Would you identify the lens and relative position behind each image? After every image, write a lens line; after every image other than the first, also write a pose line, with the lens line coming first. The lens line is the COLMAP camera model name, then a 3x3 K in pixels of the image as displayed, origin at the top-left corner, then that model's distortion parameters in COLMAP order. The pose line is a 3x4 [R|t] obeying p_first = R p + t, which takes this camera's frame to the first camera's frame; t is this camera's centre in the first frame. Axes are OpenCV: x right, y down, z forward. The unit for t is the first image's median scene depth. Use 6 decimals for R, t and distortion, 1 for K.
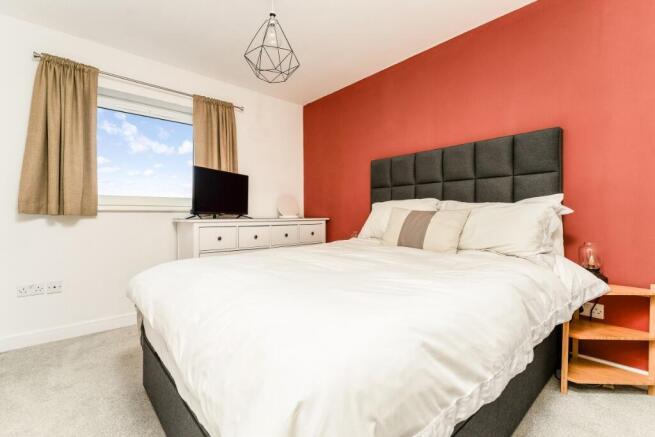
lens RADIAL K [[301.7, 0, 327.5], [0, 301.7, 218.5], [0, 0, 1]] dist [0.003243, 0.000336]
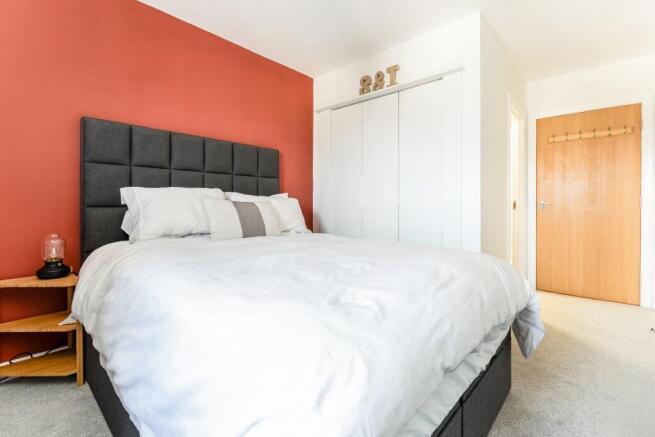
lens RADIAL K [[301.7, 0, 327.5], [0, 301.7, 218.5], [0, 0, 1]] dist [0.003243, 0.000336]
pose [[-0.103332, -0.033883, 0.994070, -0.633453], [0.008370, 0.999355, 0.034933, -0.000342], [-0.994612, 0.011931, -0.102981, 0.684674]]
